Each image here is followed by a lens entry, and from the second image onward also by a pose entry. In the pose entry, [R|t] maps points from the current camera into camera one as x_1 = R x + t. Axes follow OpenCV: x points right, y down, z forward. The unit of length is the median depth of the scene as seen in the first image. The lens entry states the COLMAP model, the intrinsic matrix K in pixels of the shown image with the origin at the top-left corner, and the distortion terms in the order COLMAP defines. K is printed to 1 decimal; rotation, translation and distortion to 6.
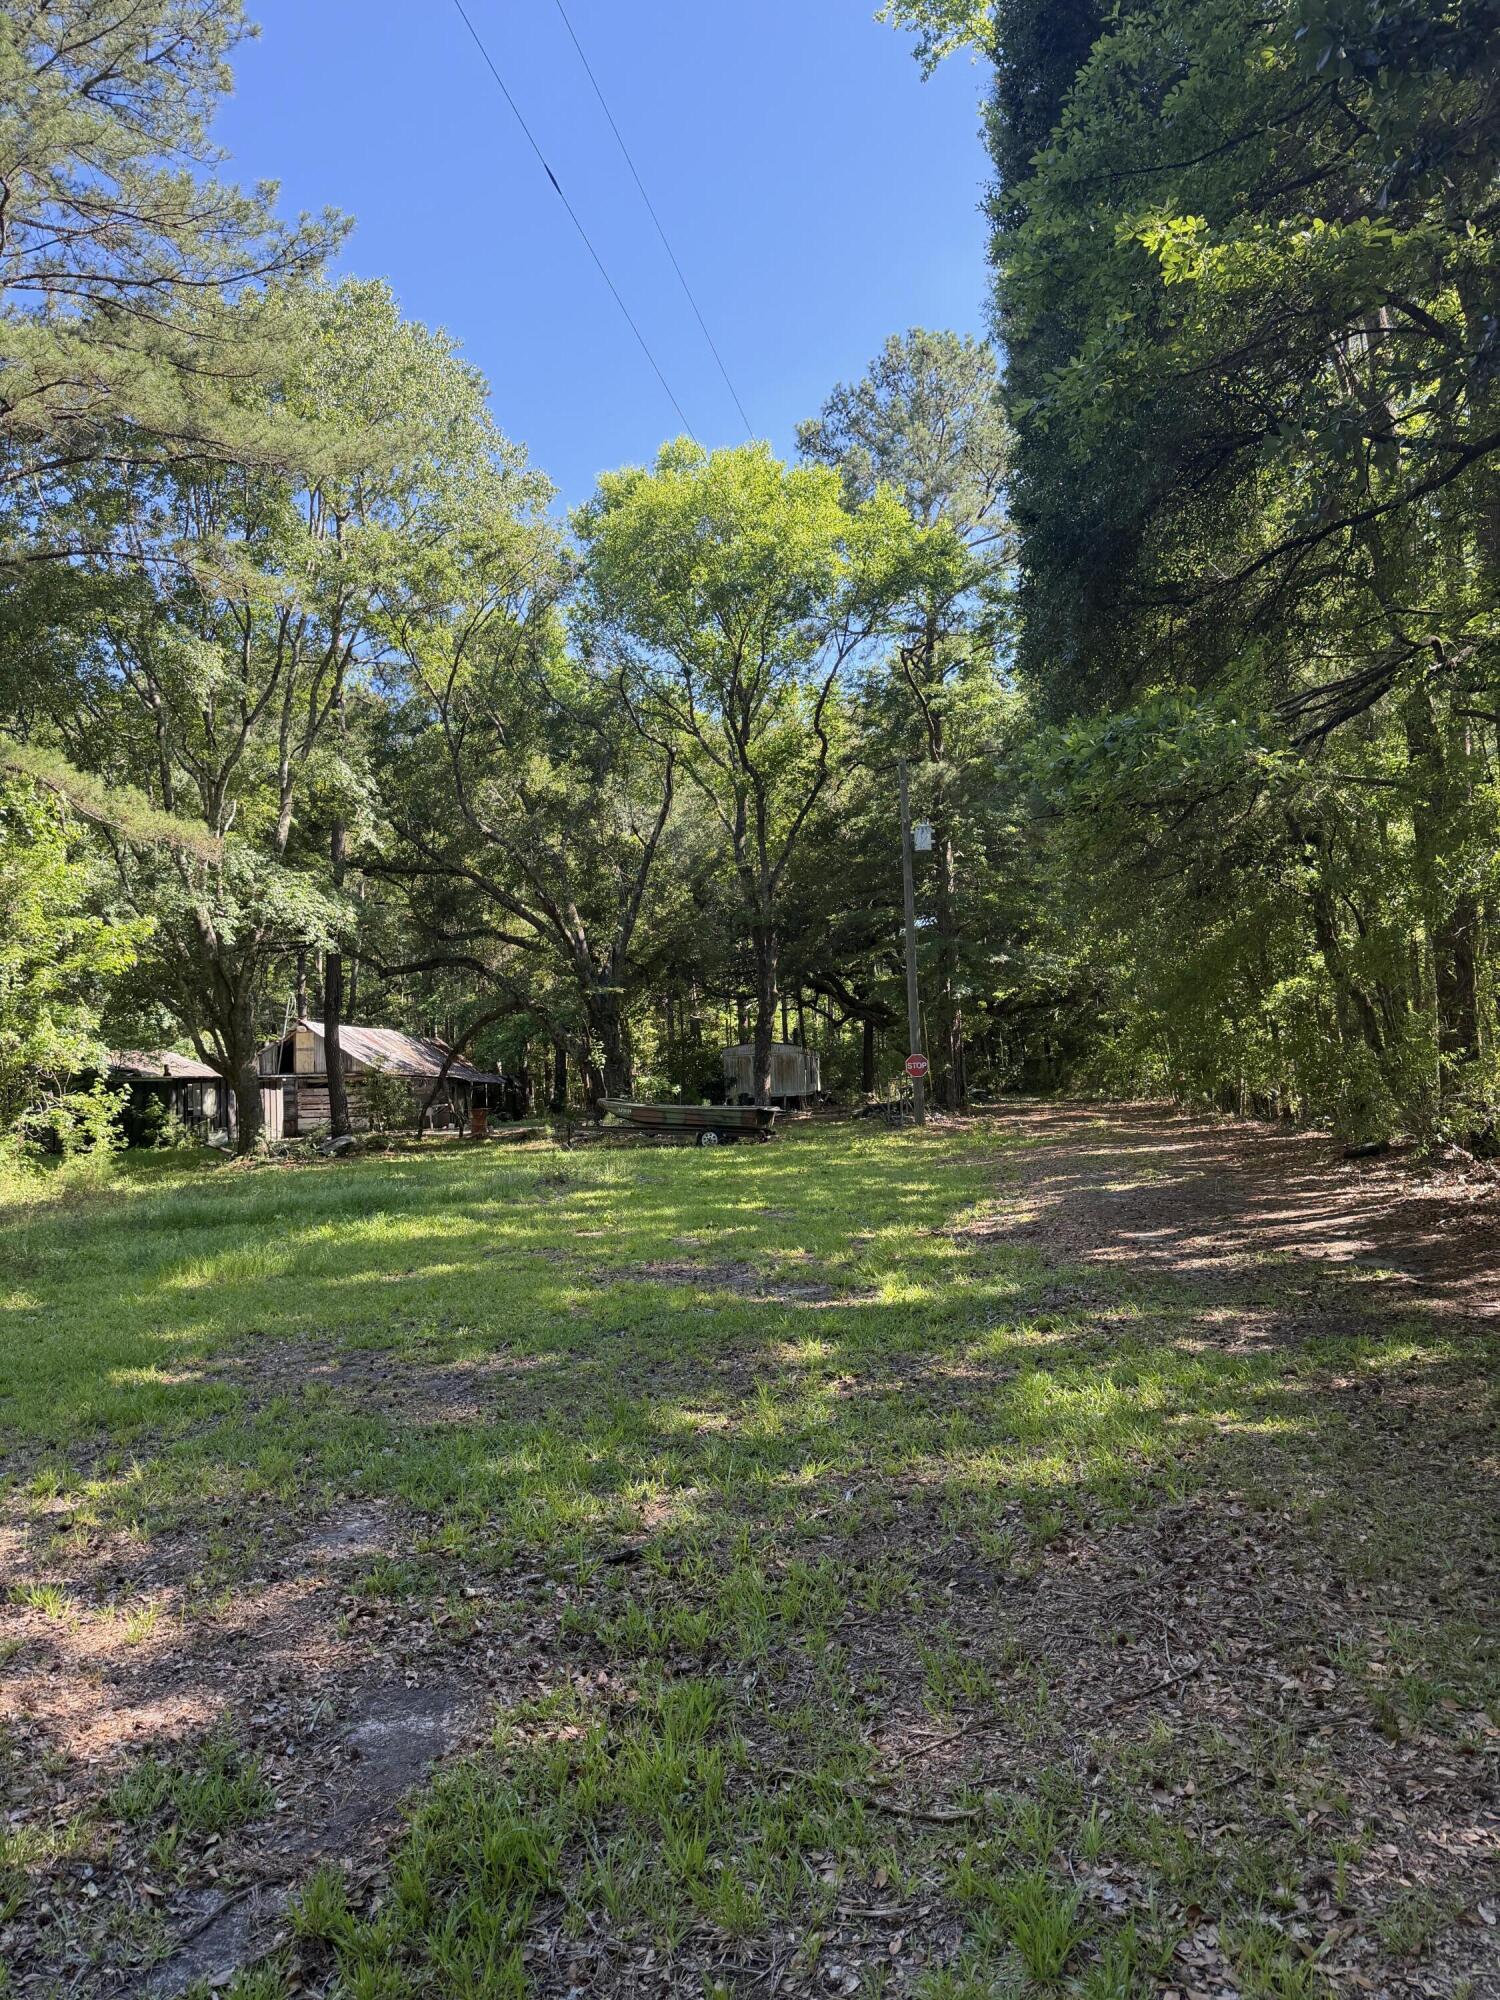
lens RADIAL K [[1397.2, 0, 752.2], [0, 1397.2, 1013.9], [0, 0, 1]] dist [0.090871, -0.160022]
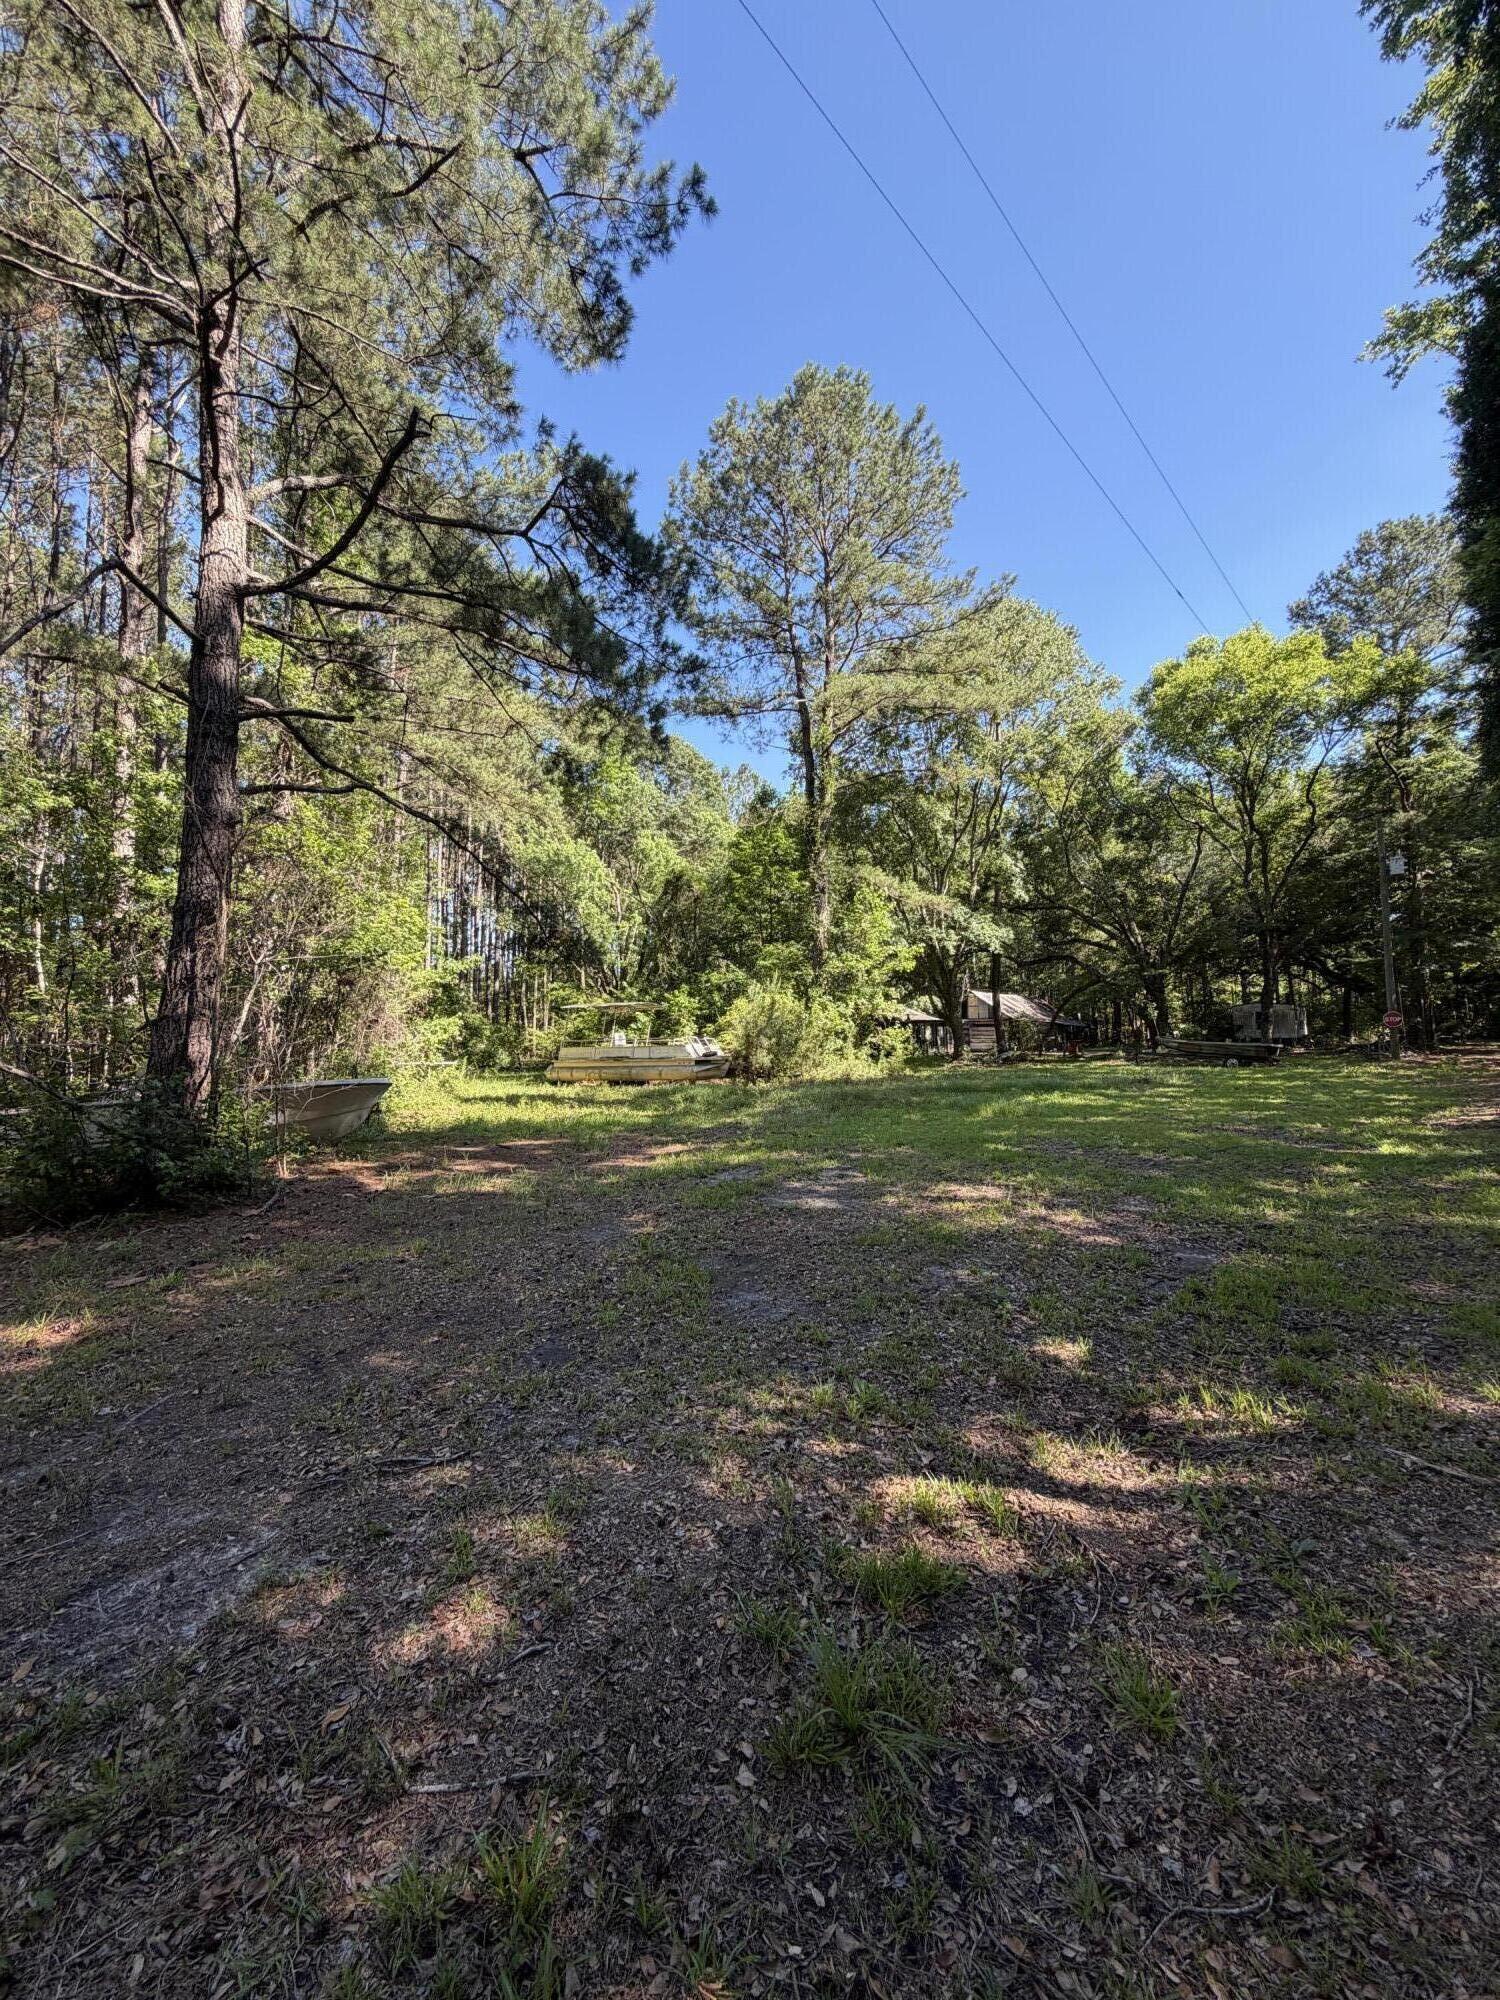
lens RADIAL K [[804.6, 0, 743.7], [0, 804.6, 989.5], [0, 0, 1]] dist [-0.002966, -0.000202]
pose [[0.848612, -0.007417, -0.528964, -0.020400], [0.010896, 0.999935, 0.003459, -0.006322], [0.528904, -0.008699, 0.848637, -0.112468]]
